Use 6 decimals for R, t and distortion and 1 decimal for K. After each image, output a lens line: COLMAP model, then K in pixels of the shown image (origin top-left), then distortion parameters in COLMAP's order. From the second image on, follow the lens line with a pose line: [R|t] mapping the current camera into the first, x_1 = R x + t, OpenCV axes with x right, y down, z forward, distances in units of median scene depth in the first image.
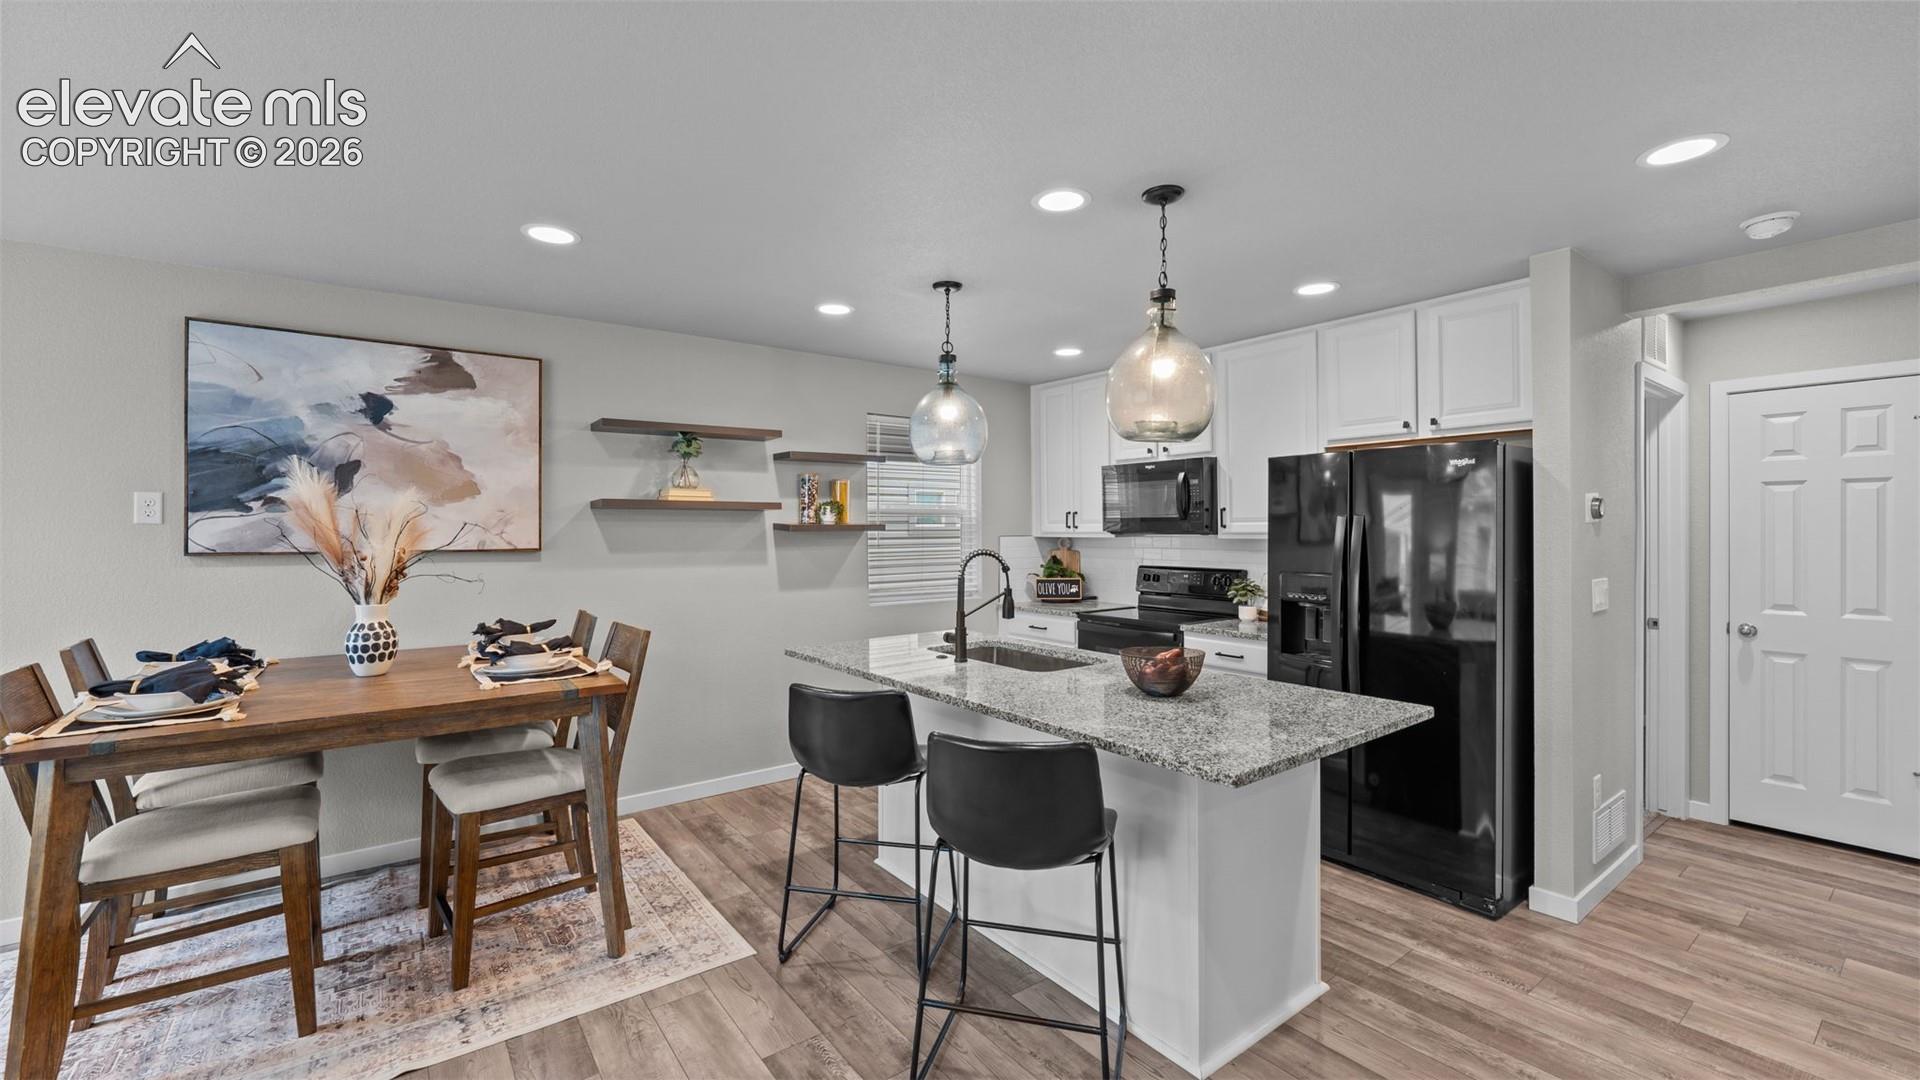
lens RADIAL K [[777.8, 0, 958.8], [0, 777.8, 531.8], [0, 0, 1]] dist [-0.000428, -0.000674]
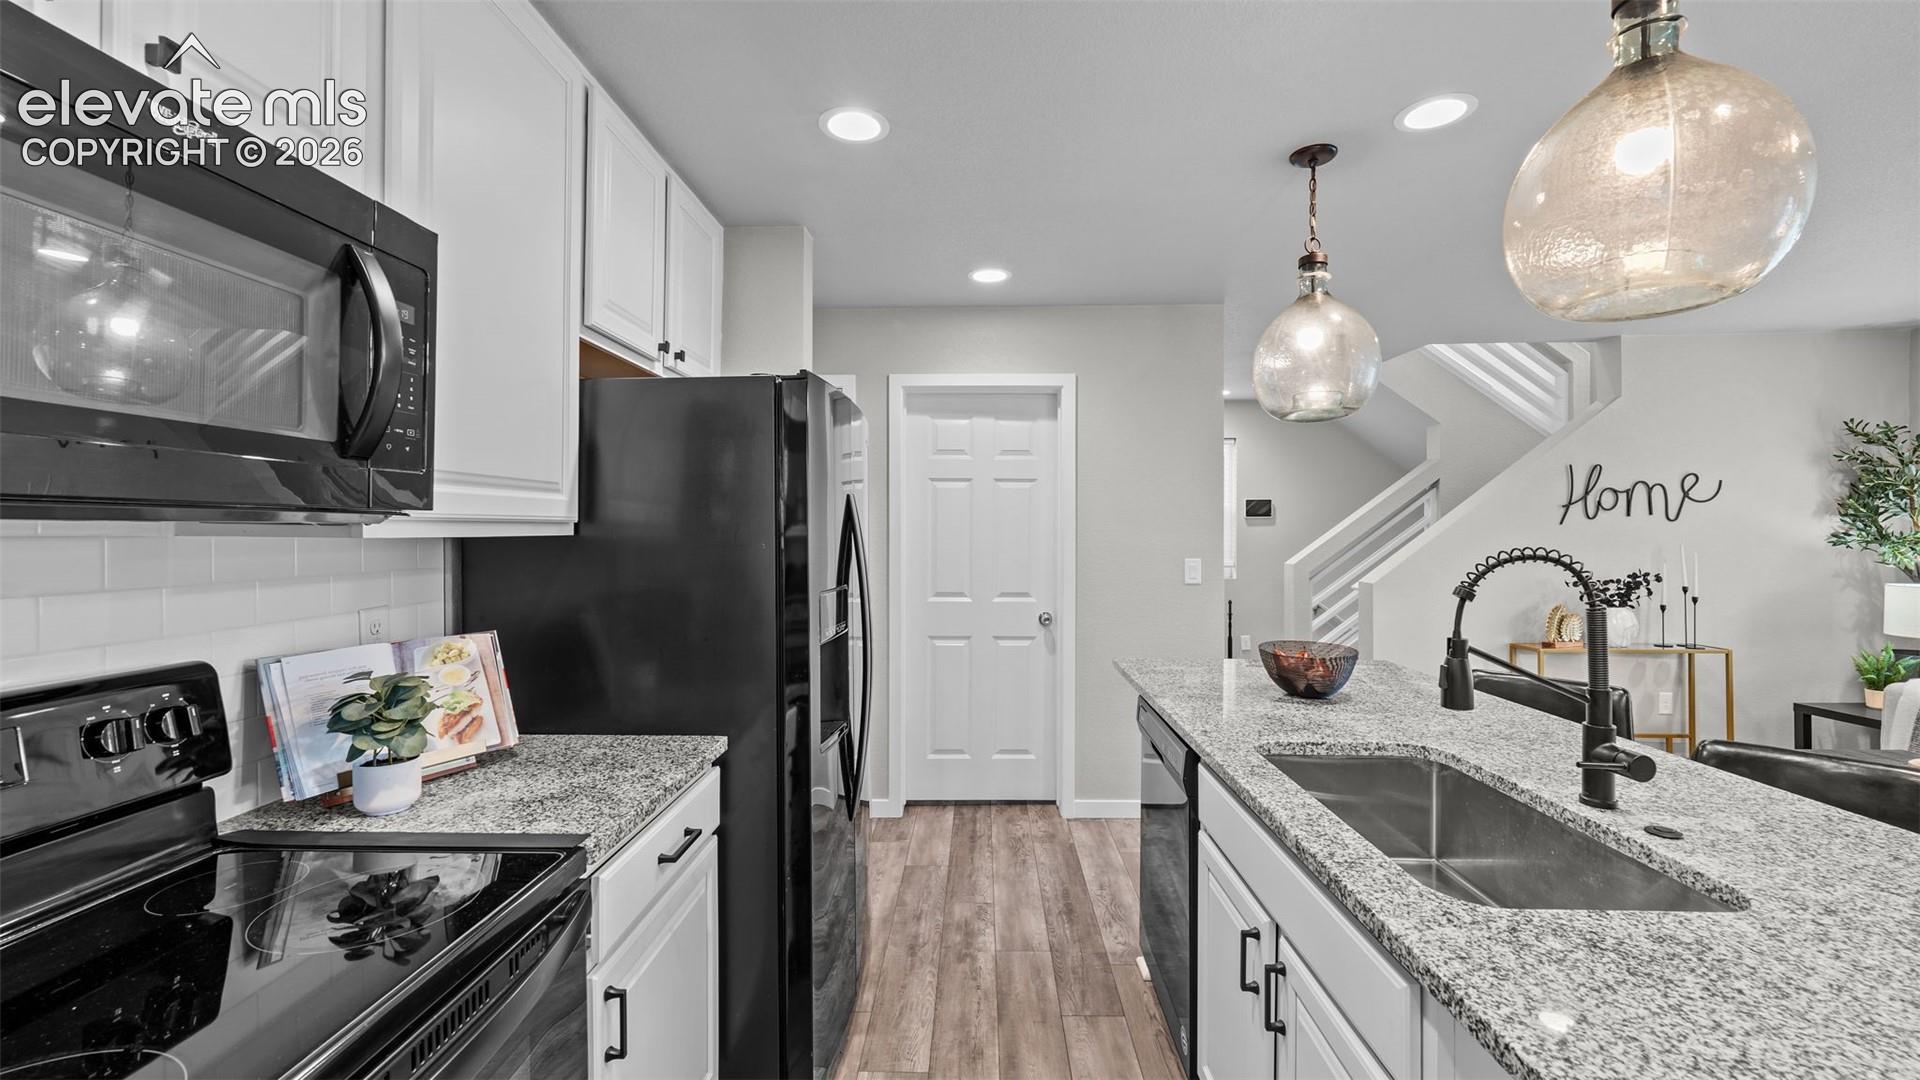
lens RADIAL K [[777.8, 0, 958.1], [0, 777.8, 534.0], [0, 0, 1]] dist [-0.000428, -0.000674]
pose [[-0.779569, 0.002893, 0.626309, 0.008524], [0.007939, 0.999955, 0.005262, 0.009342], [-0.626266, 0.009074, -0.779557, 1.415720]]
